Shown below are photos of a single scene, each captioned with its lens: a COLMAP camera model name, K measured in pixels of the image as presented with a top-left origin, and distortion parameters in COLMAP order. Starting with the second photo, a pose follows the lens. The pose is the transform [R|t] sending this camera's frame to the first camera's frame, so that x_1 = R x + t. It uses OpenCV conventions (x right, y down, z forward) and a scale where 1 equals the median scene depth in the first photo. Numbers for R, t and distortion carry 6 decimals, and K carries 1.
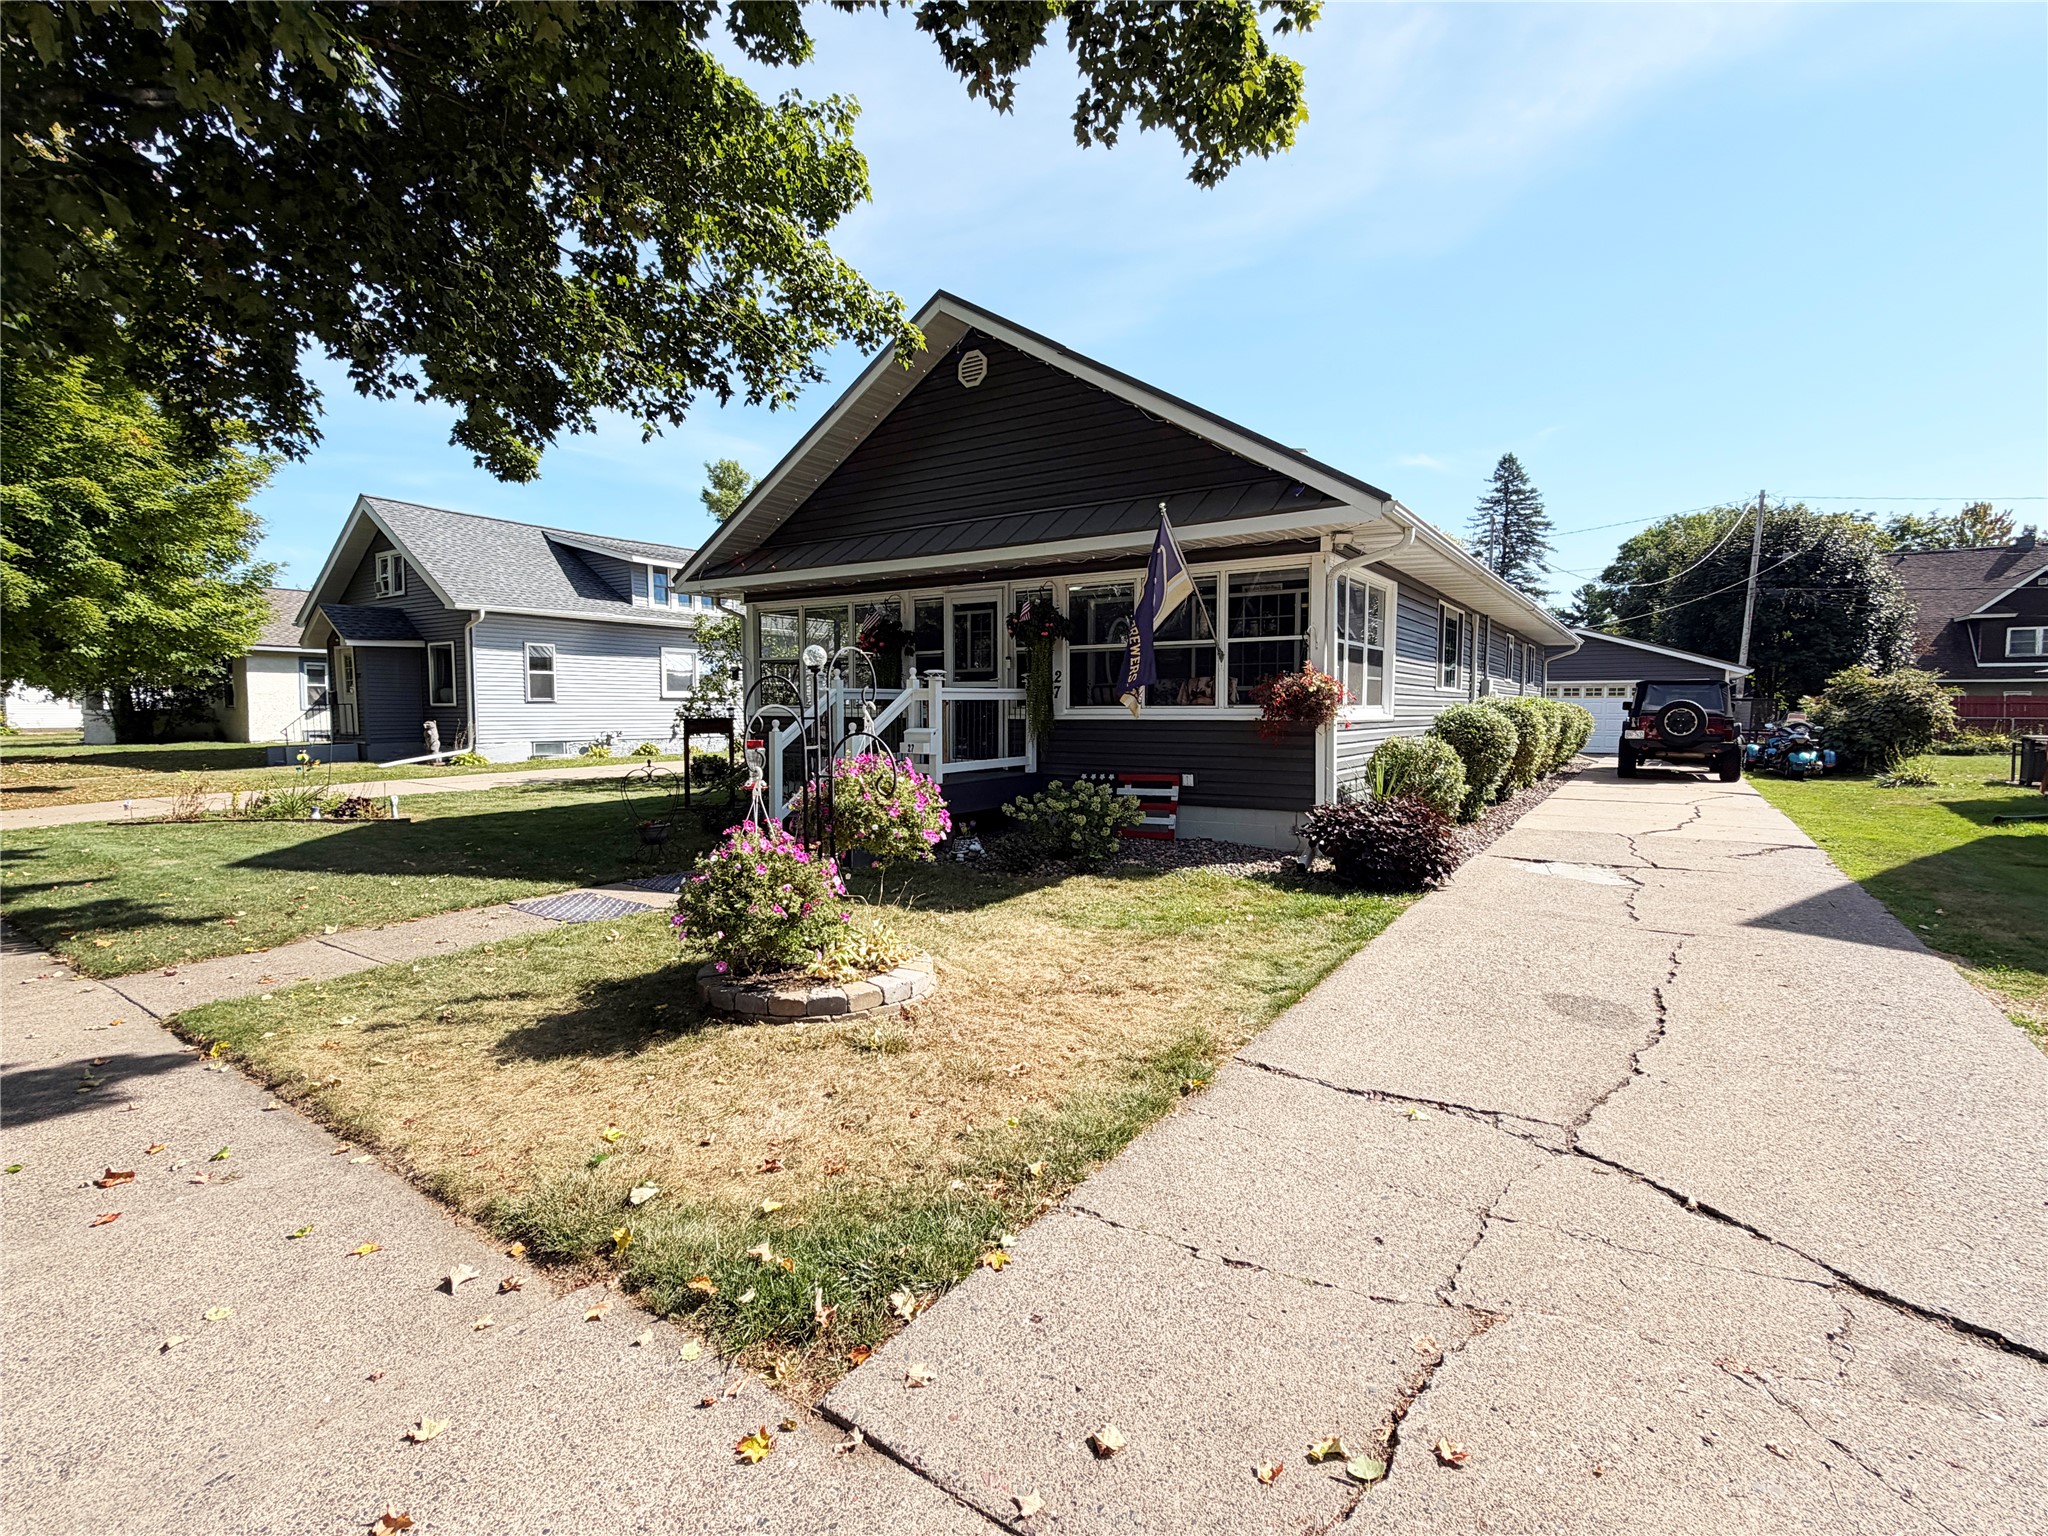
lens RADIAL K [[939.2, 0, 1024.0], [0, 939.2, 768.0], [0, 0, 1]] dist [0.001043, 0.000035]
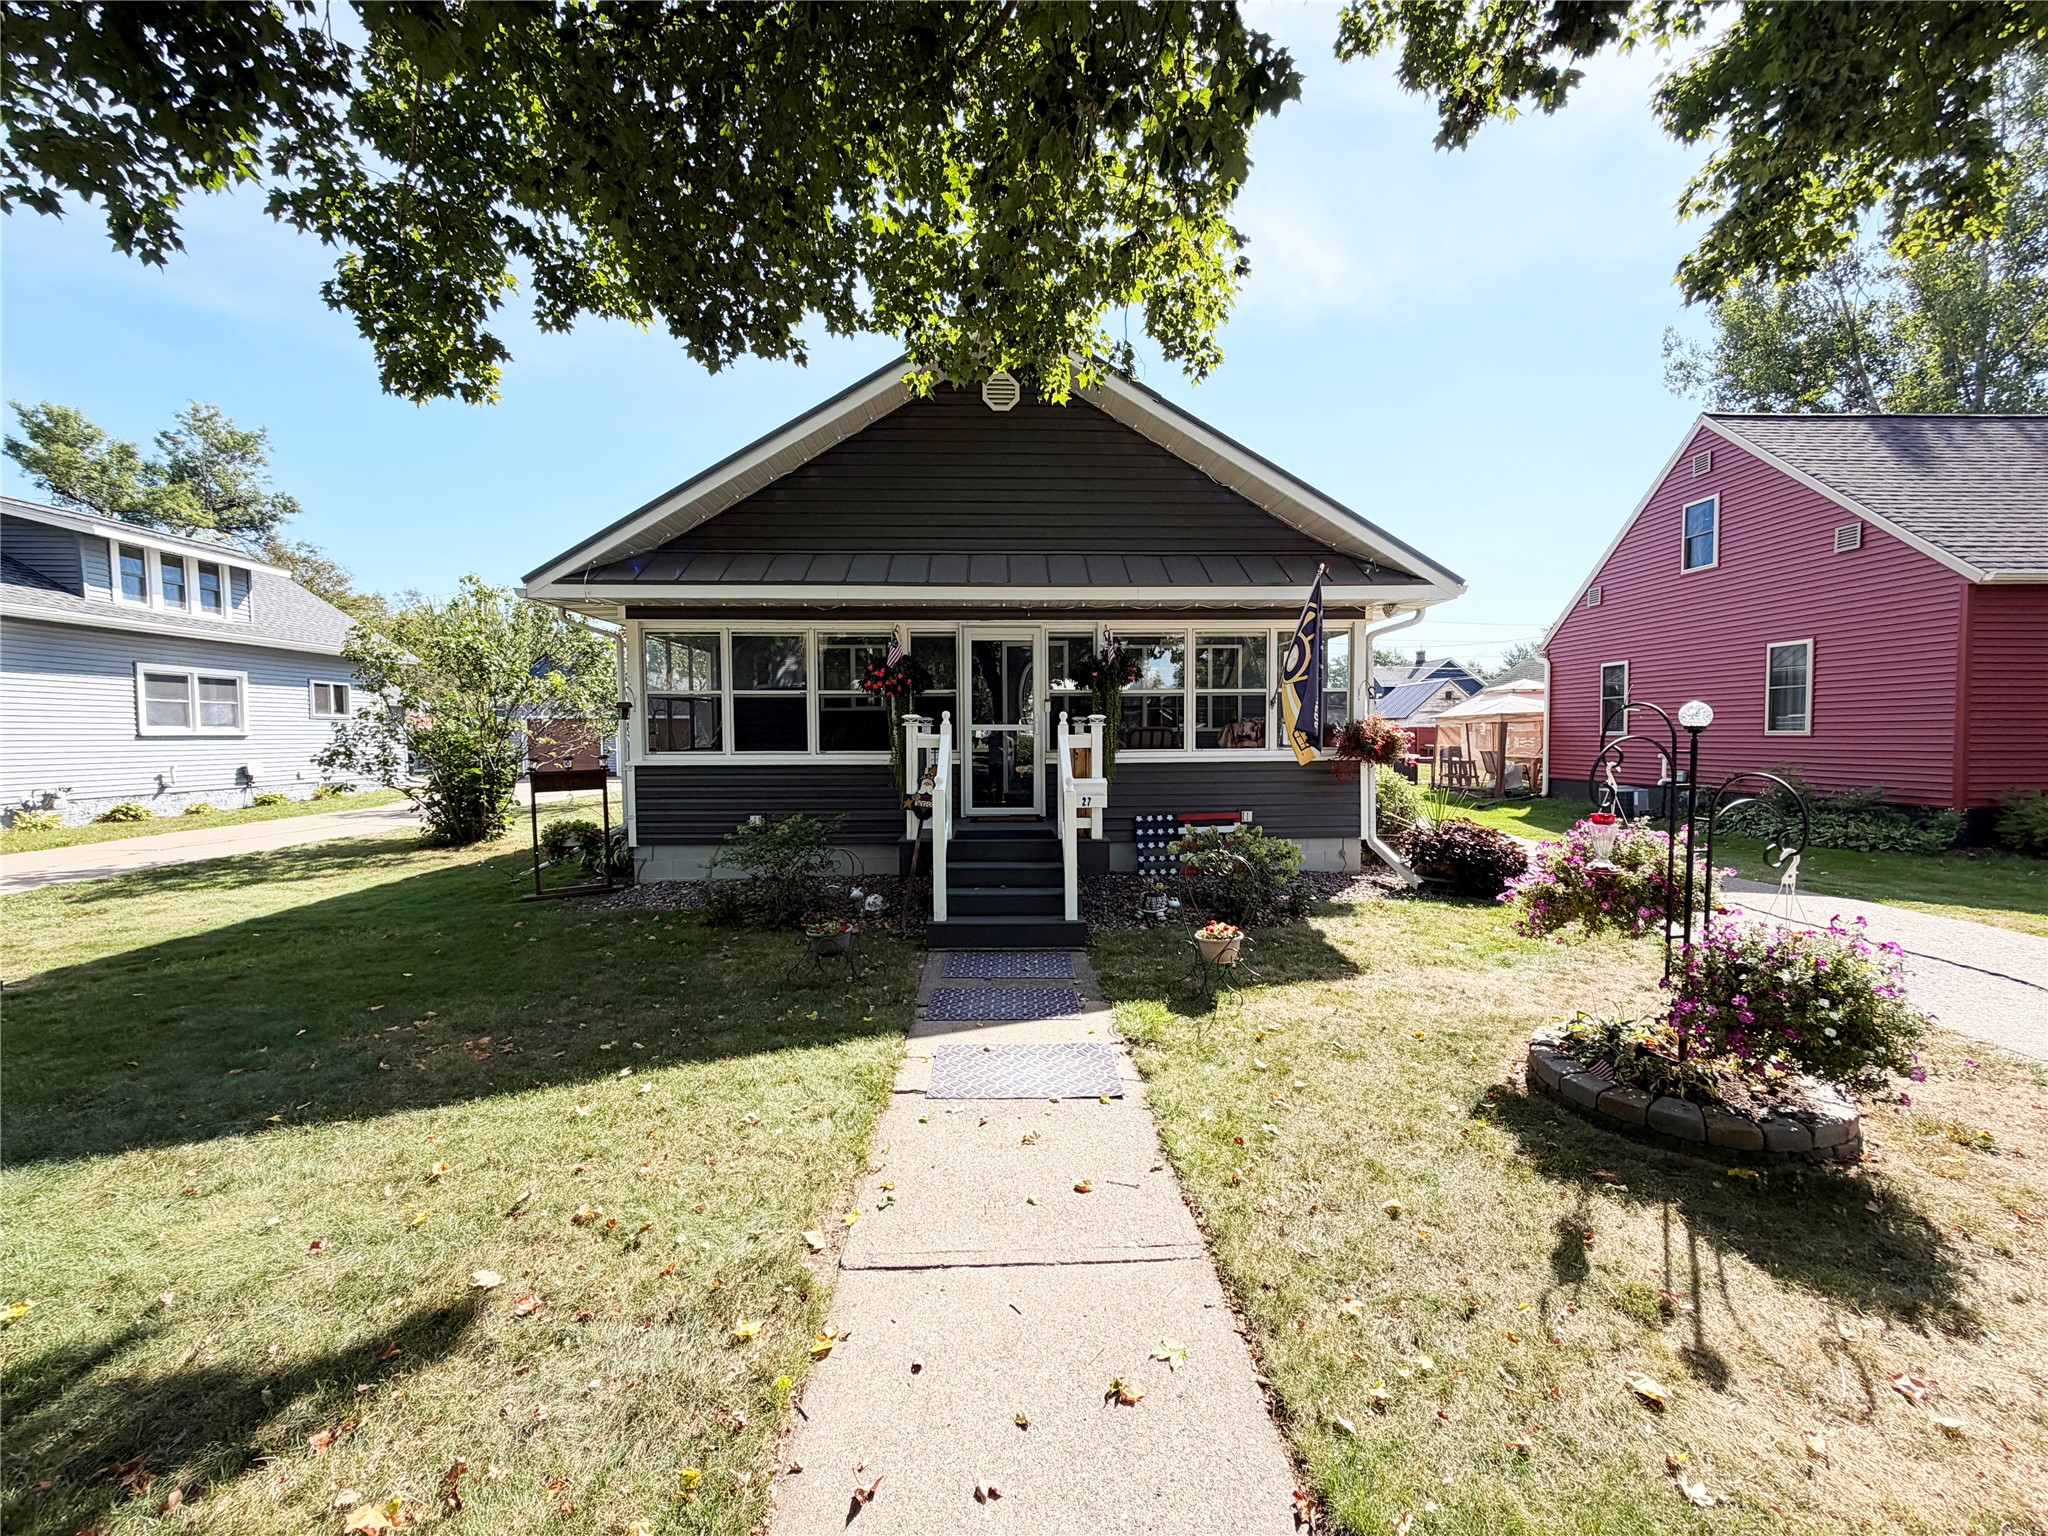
lens RADIAL K [[815.4, 0, 1020.6], [0, 815.4, 770.7], [0, 0, 1]] dist [-0.000422, -0.000006]
pose [[0.809249, -0.030833, 0.586656, -0.515375], [0.044047, 0.998995, -0.008255, -0.038261], [-0.585812, 0.032520, 0.809794, 0.333466]]
